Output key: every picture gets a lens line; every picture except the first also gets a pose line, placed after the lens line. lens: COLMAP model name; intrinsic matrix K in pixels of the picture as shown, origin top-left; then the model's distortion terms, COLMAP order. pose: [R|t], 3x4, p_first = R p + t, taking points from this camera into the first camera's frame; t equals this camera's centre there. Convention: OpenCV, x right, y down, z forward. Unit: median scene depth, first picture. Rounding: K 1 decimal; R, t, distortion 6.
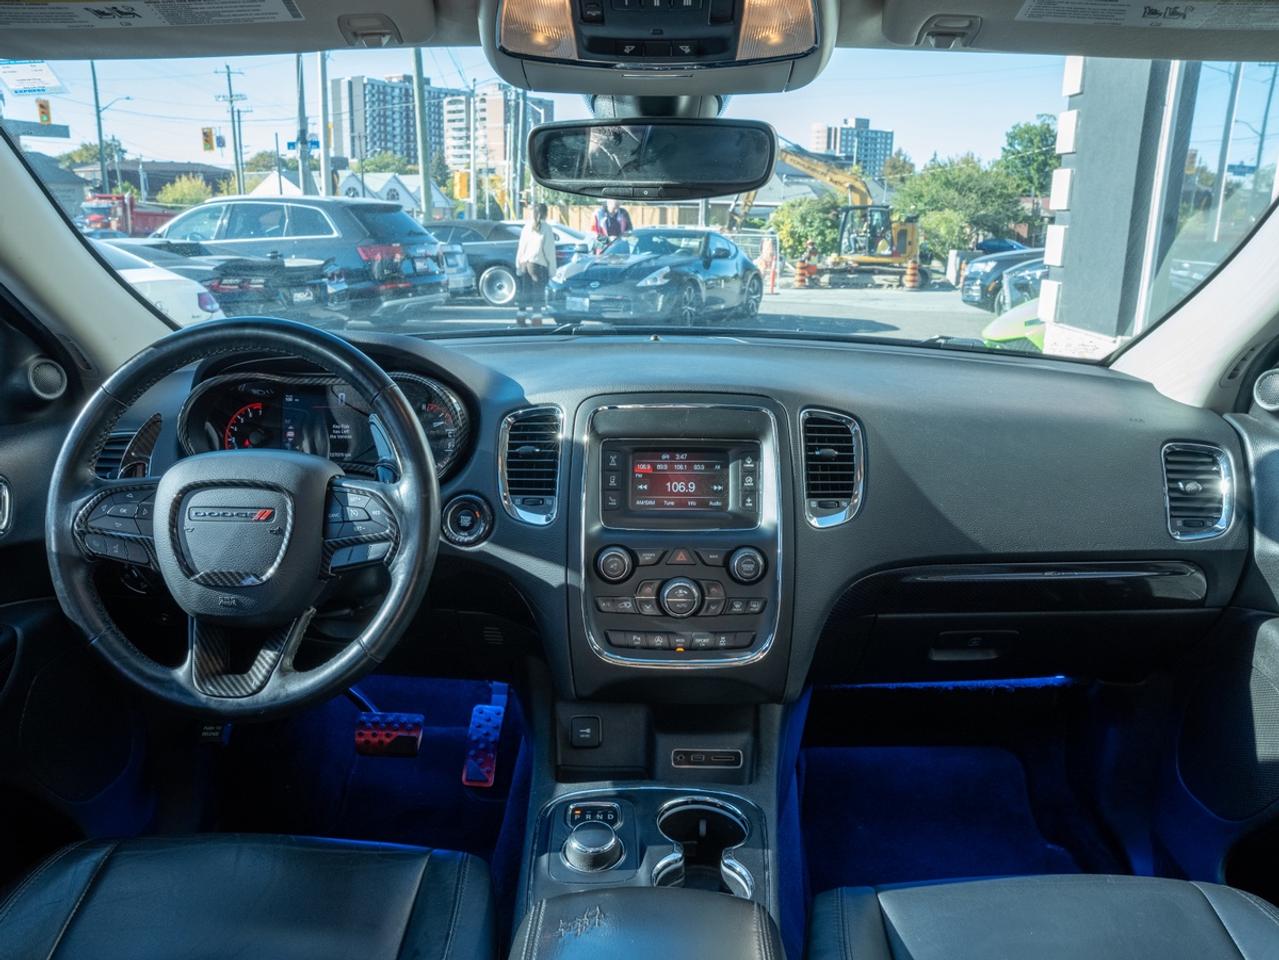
lens RADIAL K [[975.9, 0, 635.9], [0, 975.9, 478.4], [0, 0, 1]] dist [-0.128688, 0.092683]
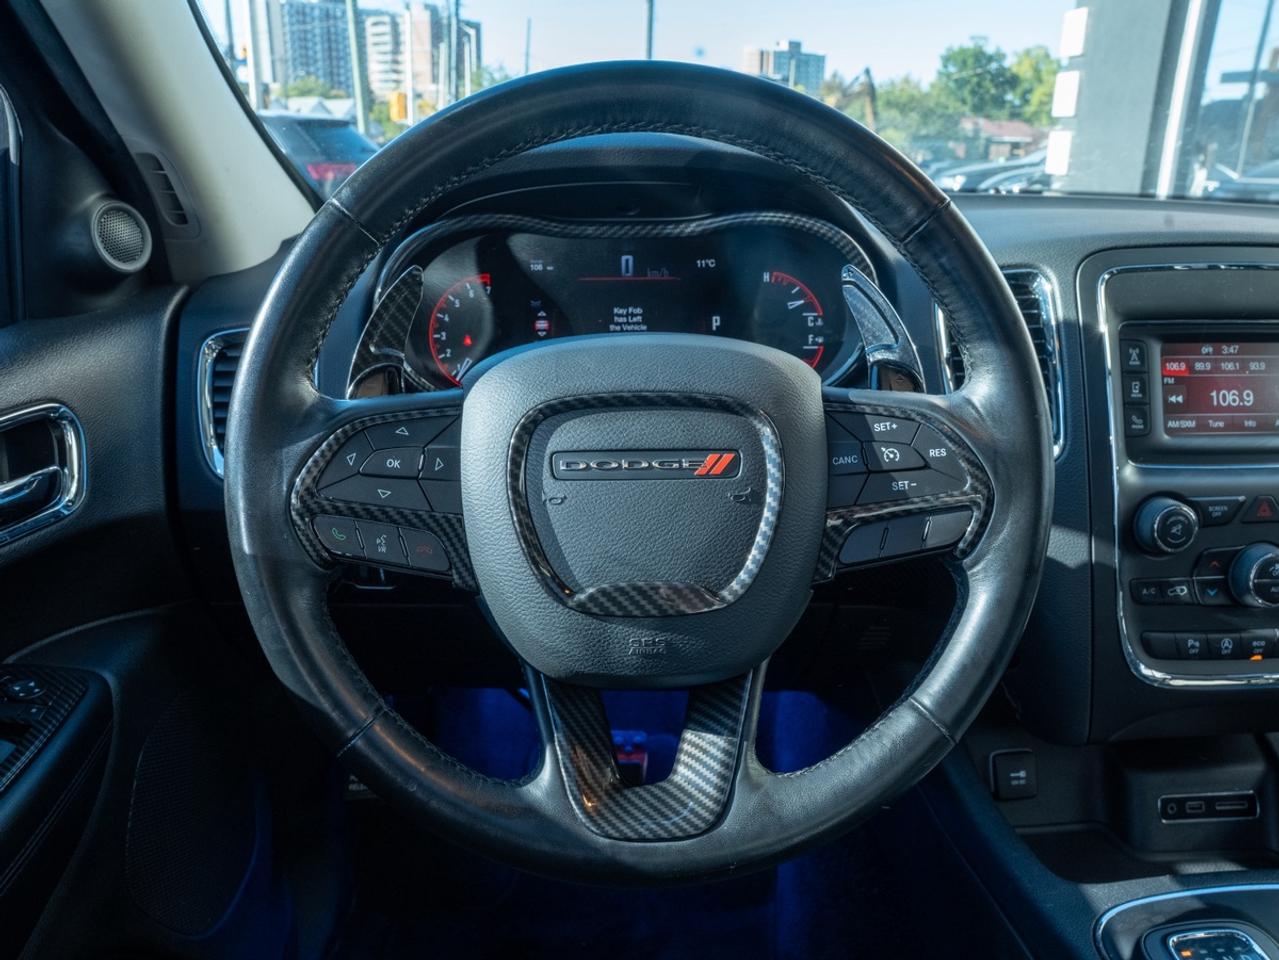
lens RADIAL K [[975.9, 0, 644.4], [0, 975.9, 468.0], [0, 0, 1]] dist [-0.128688, 0.092683]
pose [[0.997171, -0.026966, 0.070158, -0.346534], [0.022566, 0.997772, 0.062776, 0.006595], [-0.071694, -0.061015, 0.995559, 0.389702]]
